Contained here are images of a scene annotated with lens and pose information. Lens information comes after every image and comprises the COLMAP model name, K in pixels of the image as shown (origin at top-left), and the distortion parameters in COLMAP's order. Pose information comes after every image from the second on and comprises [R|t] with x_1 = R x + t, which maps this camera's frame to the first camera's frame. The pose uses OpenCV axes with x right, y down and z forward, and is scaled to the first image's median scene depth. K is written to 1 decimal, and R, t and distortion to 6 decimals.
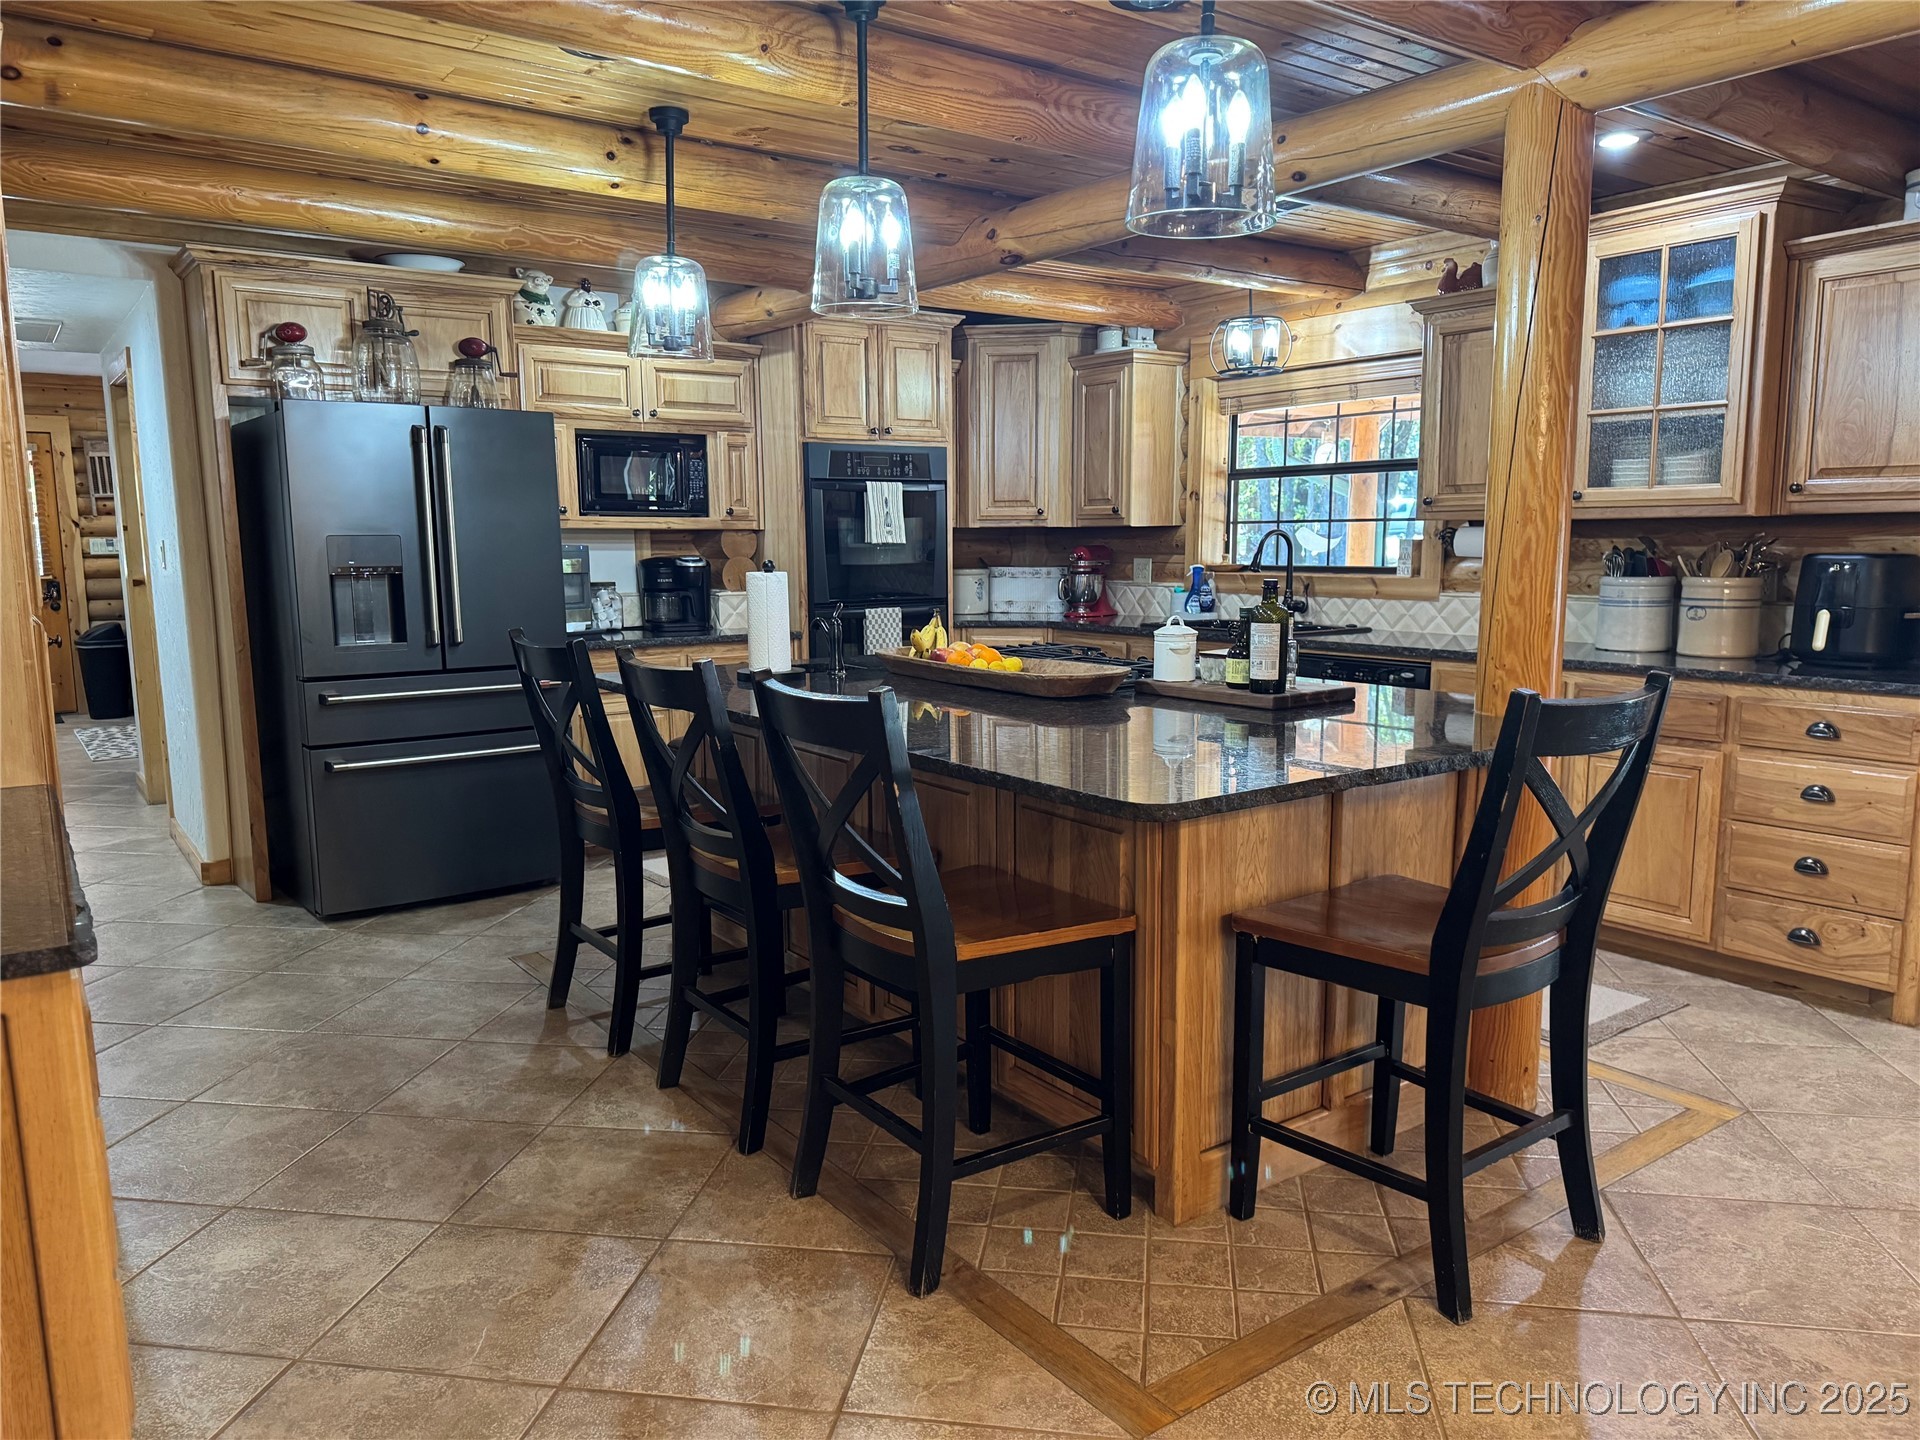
lens RADIAL K [[1343.0, 0, 961.7], [0, 1343.0, 725.9], [0, 0, 1]] dist [0.009327, -0.007038]
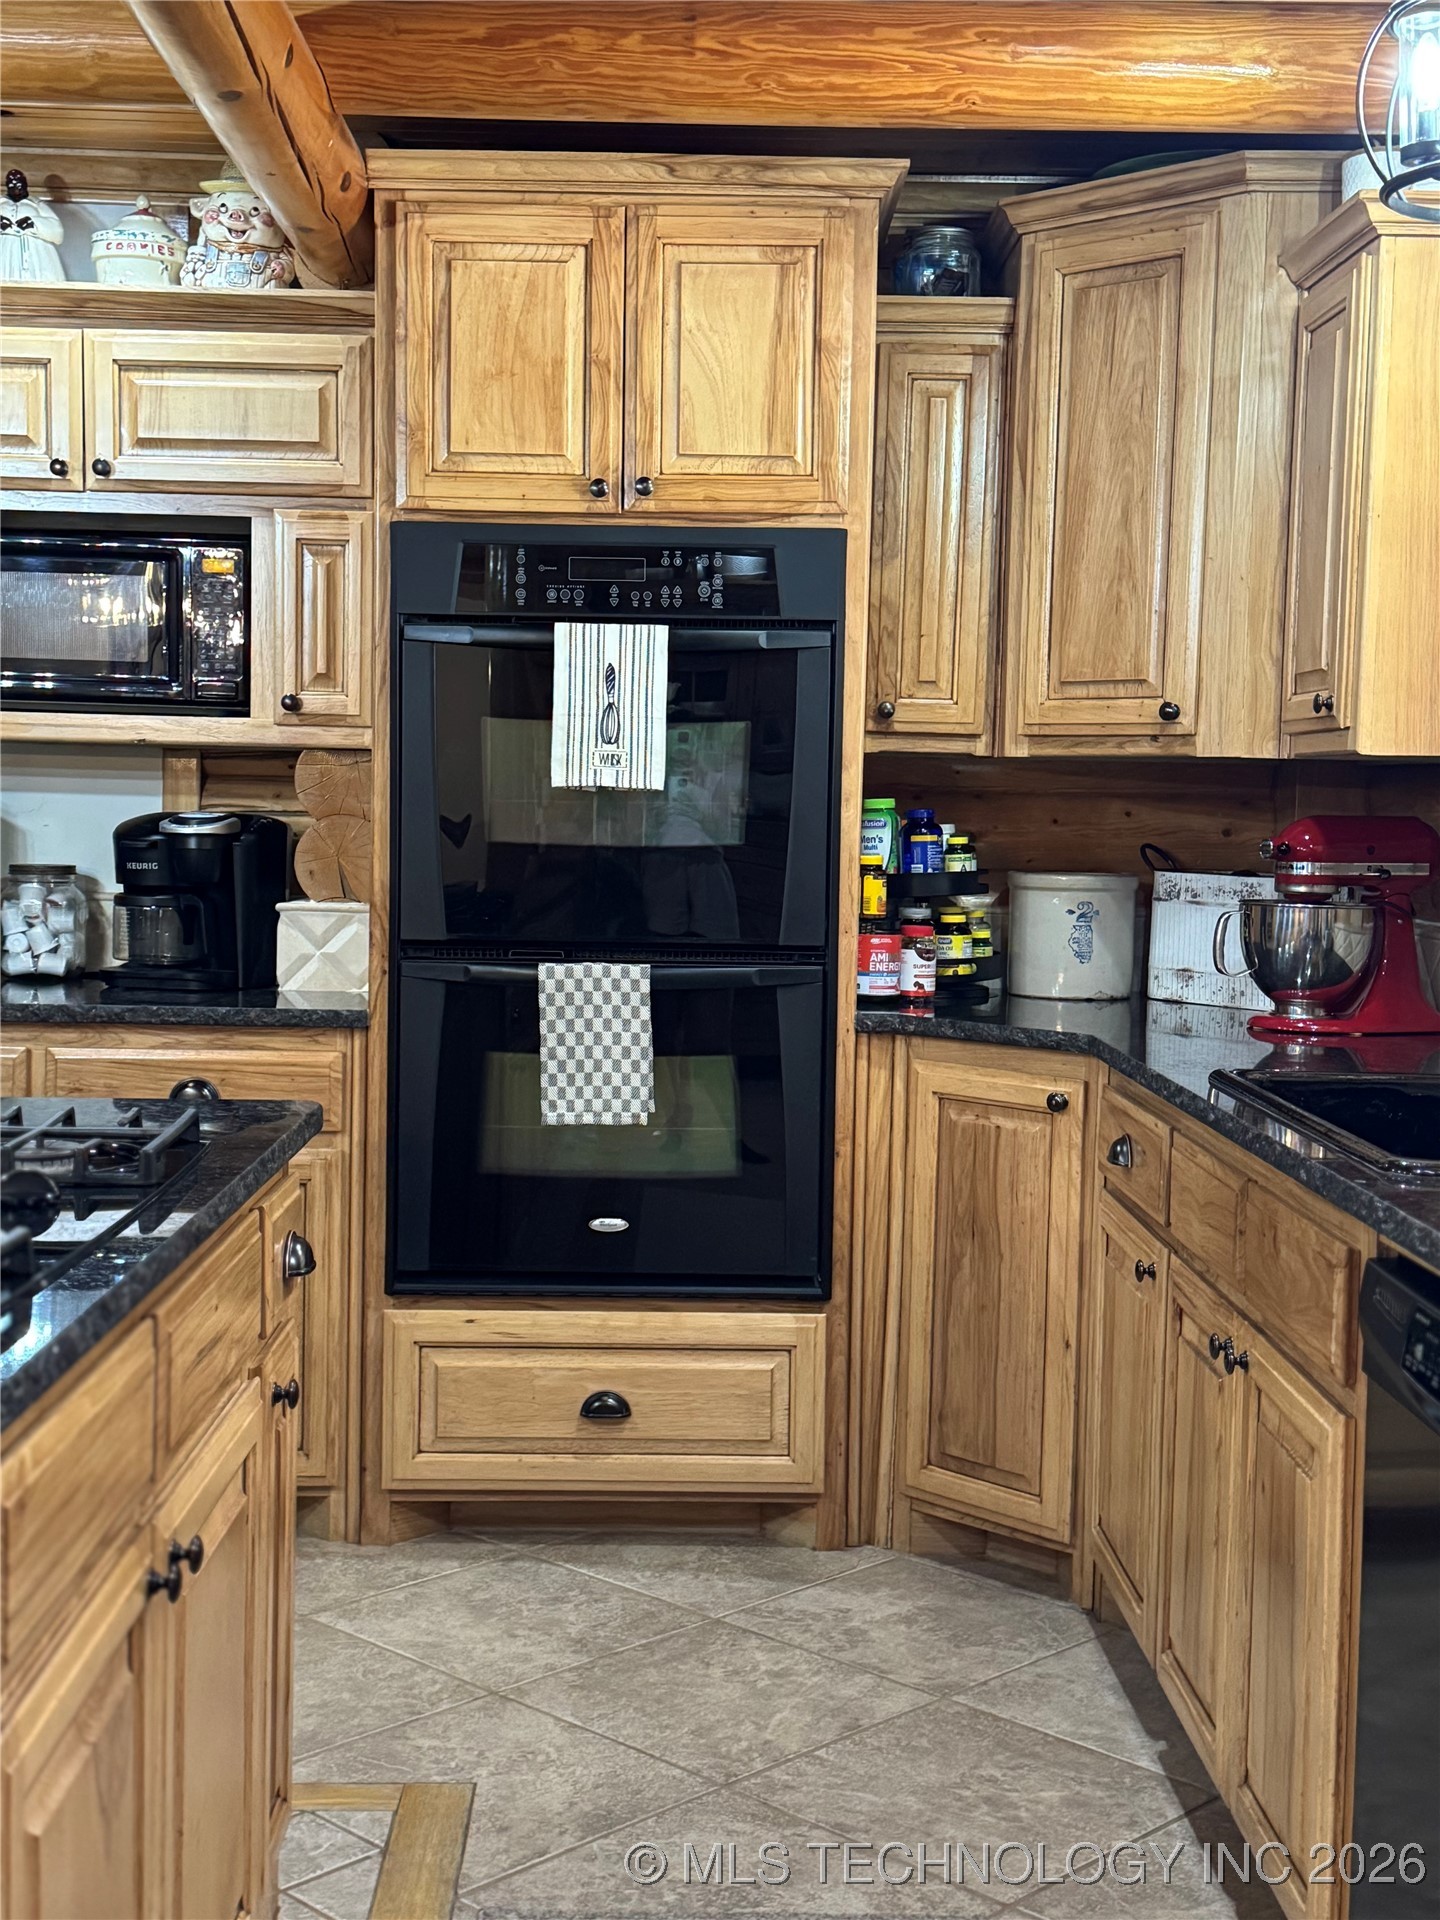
lens RADIAL K [[2379.8, 0, 716.1], [0, 2379.8, 958.8], [0, 0, 1]] dist [-0.008253, 0.000000]
pose [[0.813141, 0.059951, -0.578972, 0.344714], [-0.104659, 0.993529, -0.044111, -0.064859], [0.572581, 0.096463, 0.814153, 0.494778]]
